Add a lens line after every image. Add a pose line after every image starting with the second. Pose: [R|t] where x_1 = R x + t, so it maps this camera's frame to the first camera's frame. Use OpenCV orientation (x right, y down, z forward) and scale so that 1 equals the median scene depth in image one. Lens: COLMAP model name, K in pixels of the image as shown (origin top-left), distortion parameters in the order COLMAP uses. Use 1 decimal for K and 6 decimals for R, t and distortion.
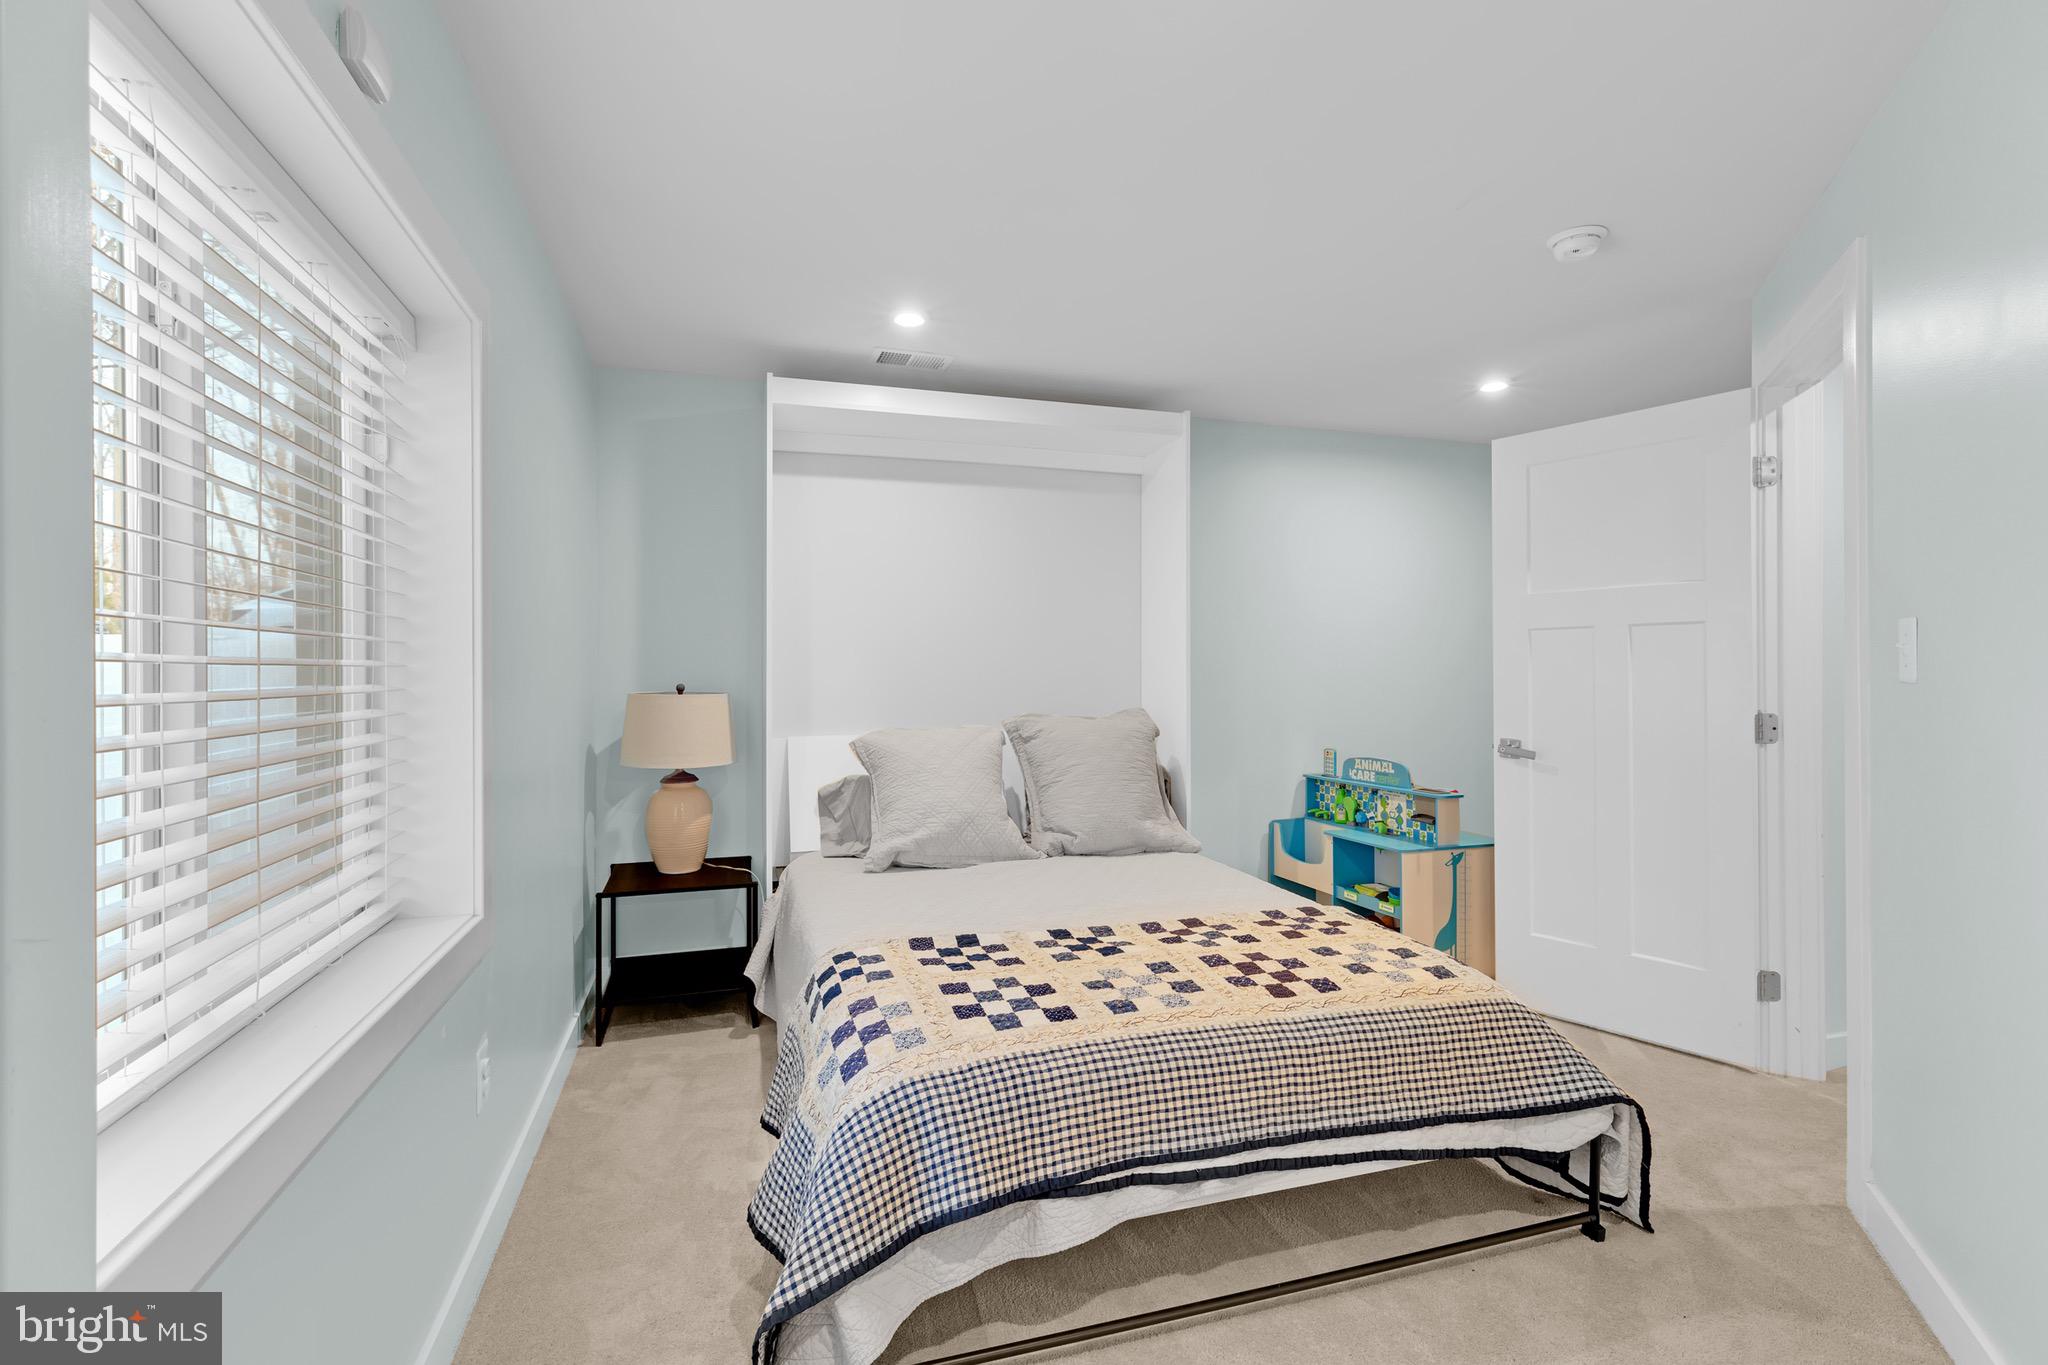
lens RADIAL K [[945.4, 0, 1023.6], [0, 945.4, 675.4], [0, 0, 1]] dist [-0.001176, 0.000674]
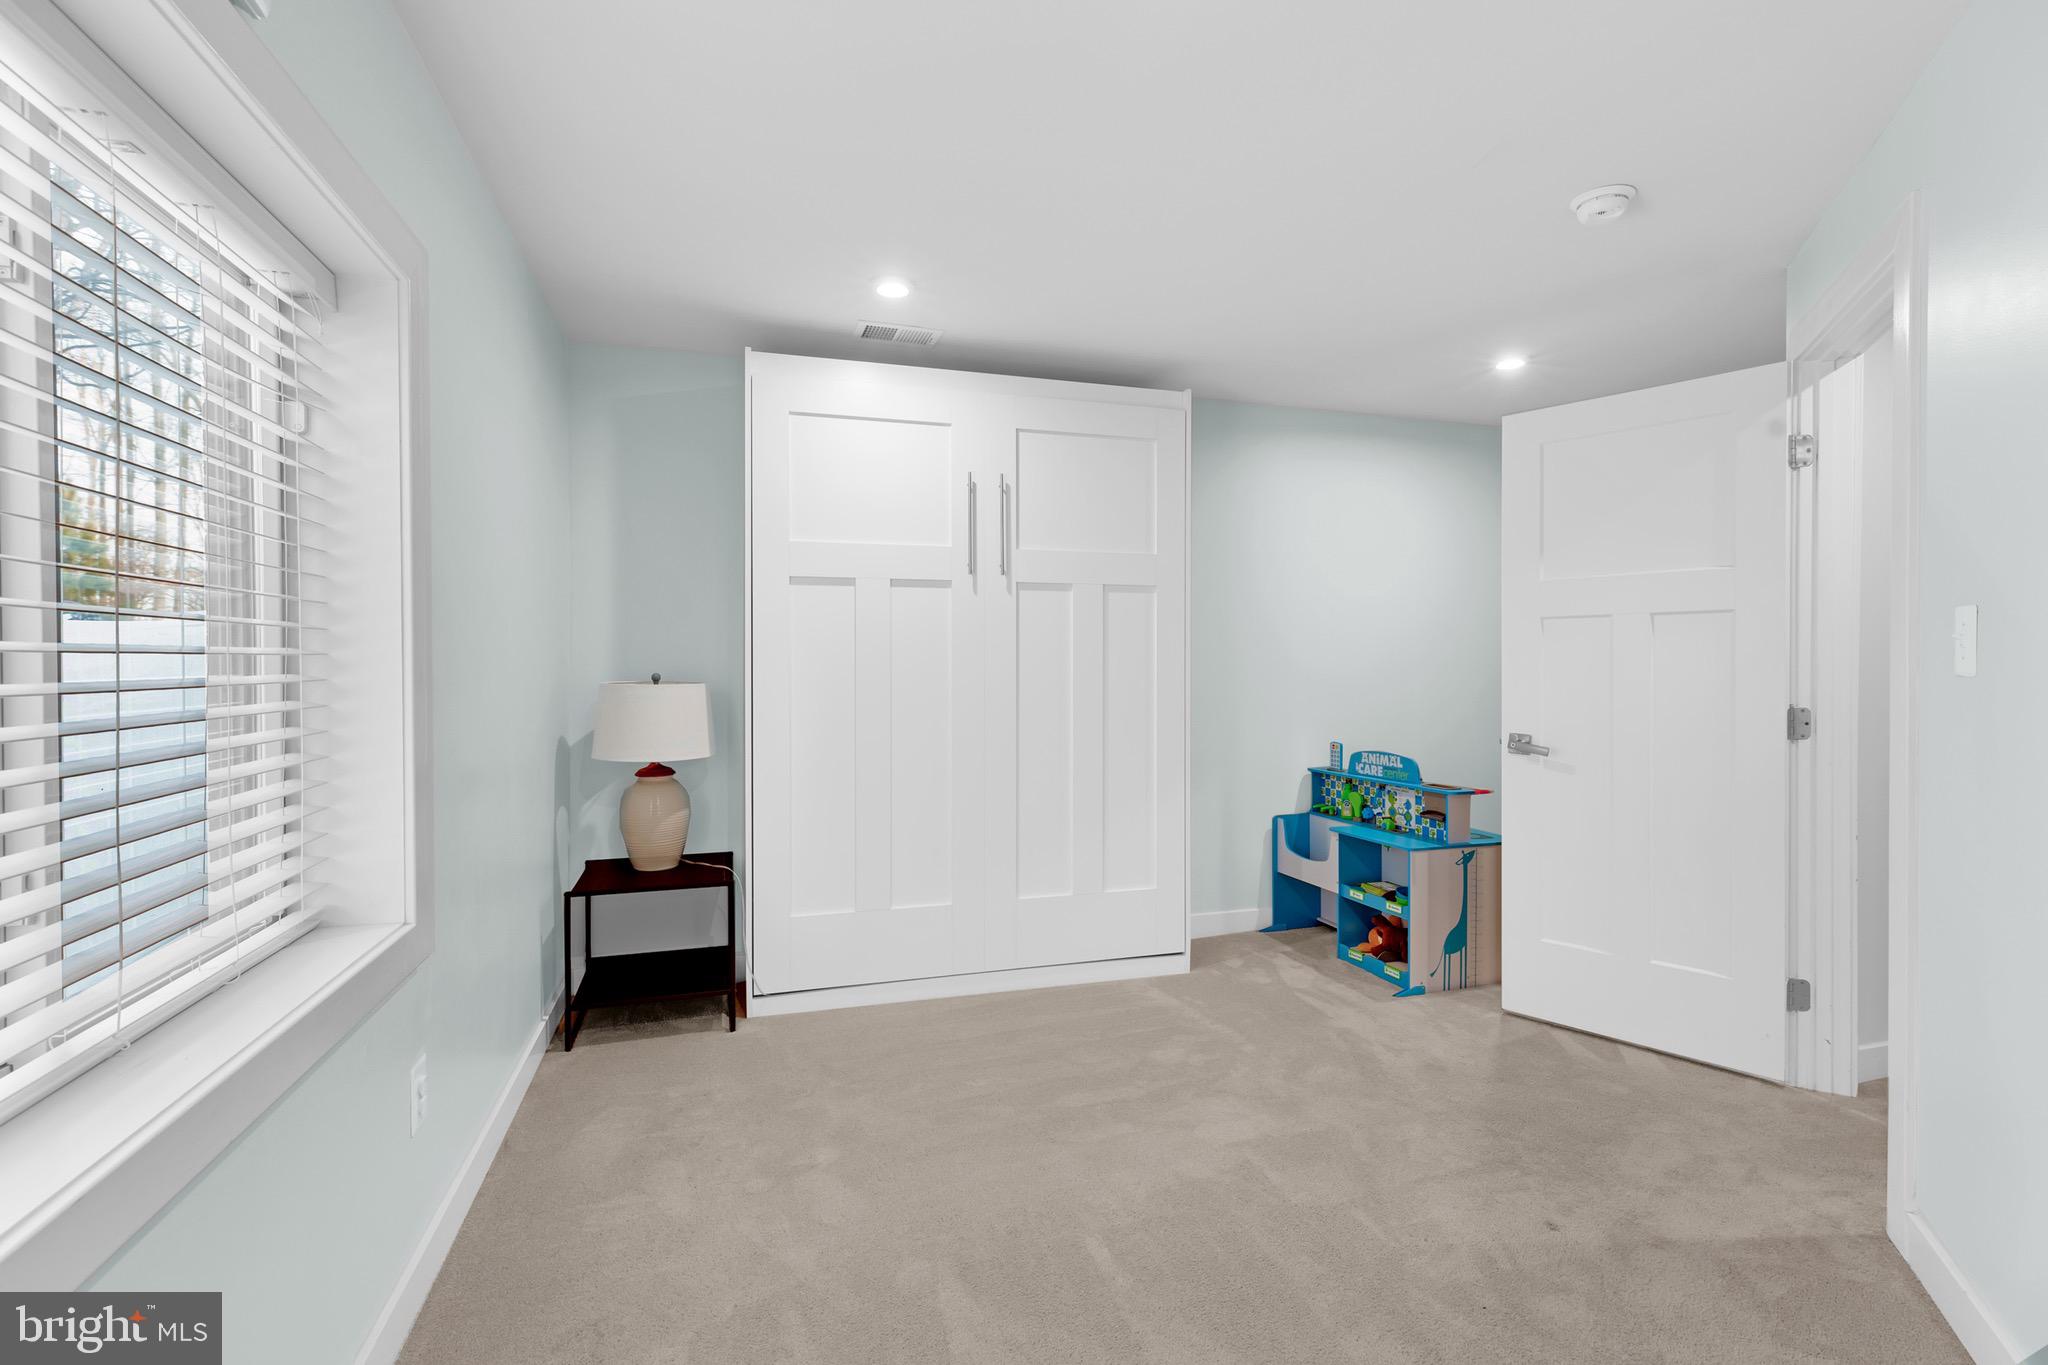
lens RADIAL K [[945.4, 0, 1021.5], [0, 945.4, 672.4], [0, 0, 1]] dist [-0.001176, 0.000674]
pose [[0.999939, 0.002631, -0.010720, 0.019639], [-0.002544, 0.999963, 0.008161, -0.000897], [0.010741, -0.008134, 0.999909, 0.048401]]
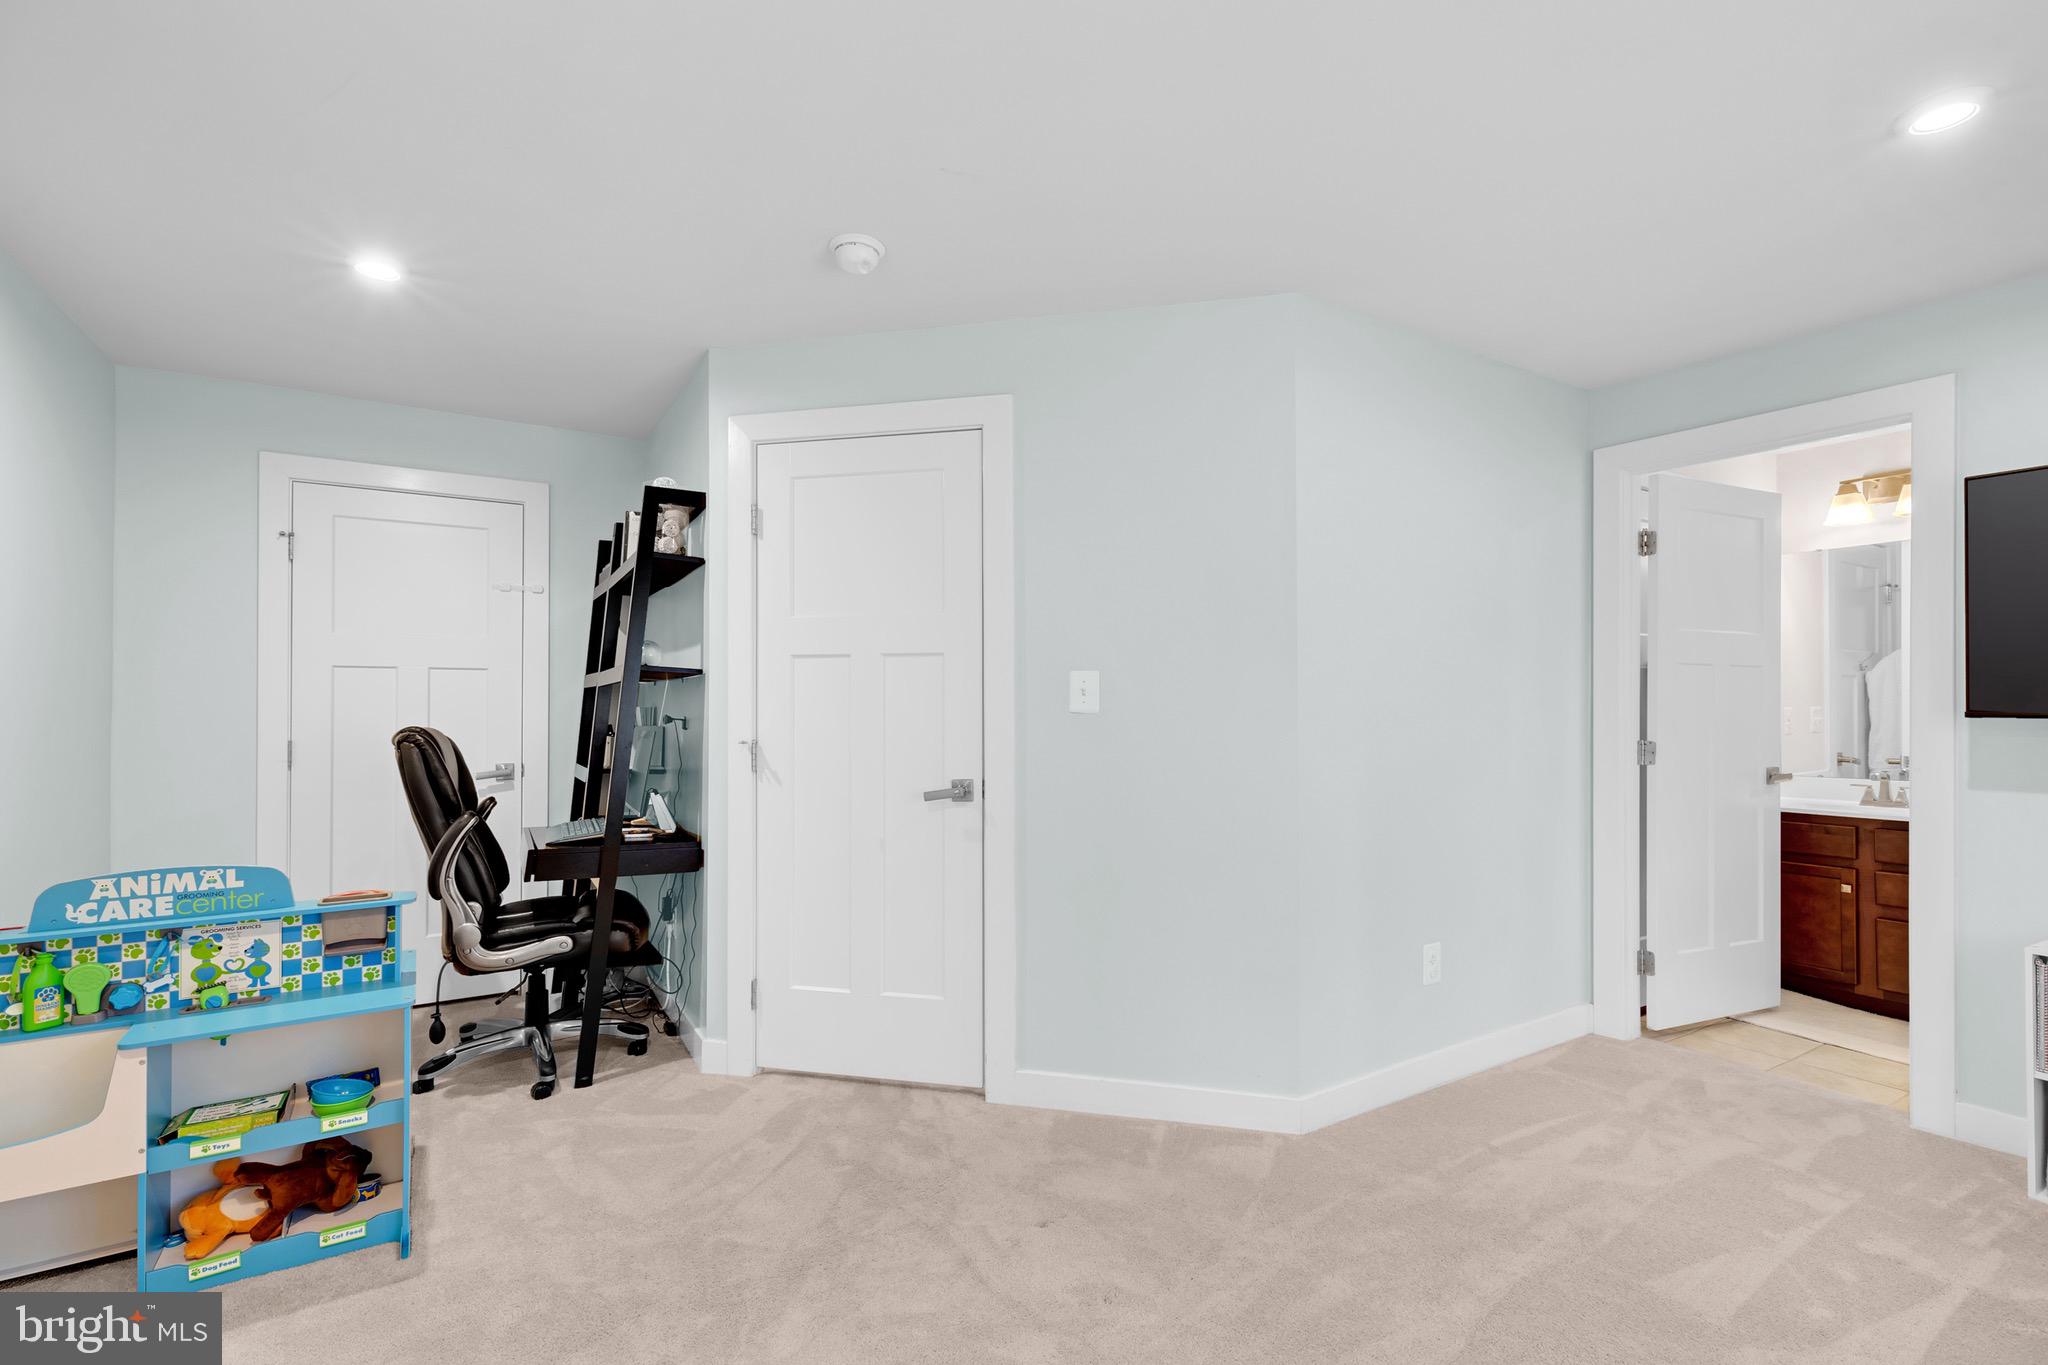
lens RADIAL K [[945.4, 0, 974.2], [0, 945.4, 704.5], [0, 0, 1]] dist [-0.001176, 0.000674]
pose [[-0.240938, 0.002361, 0.970538, -0.326068], [0.001896, 0.999996, -0.001962, 0.003048], [-0.970539, 0.001367, -0.240941, 1.034727]]
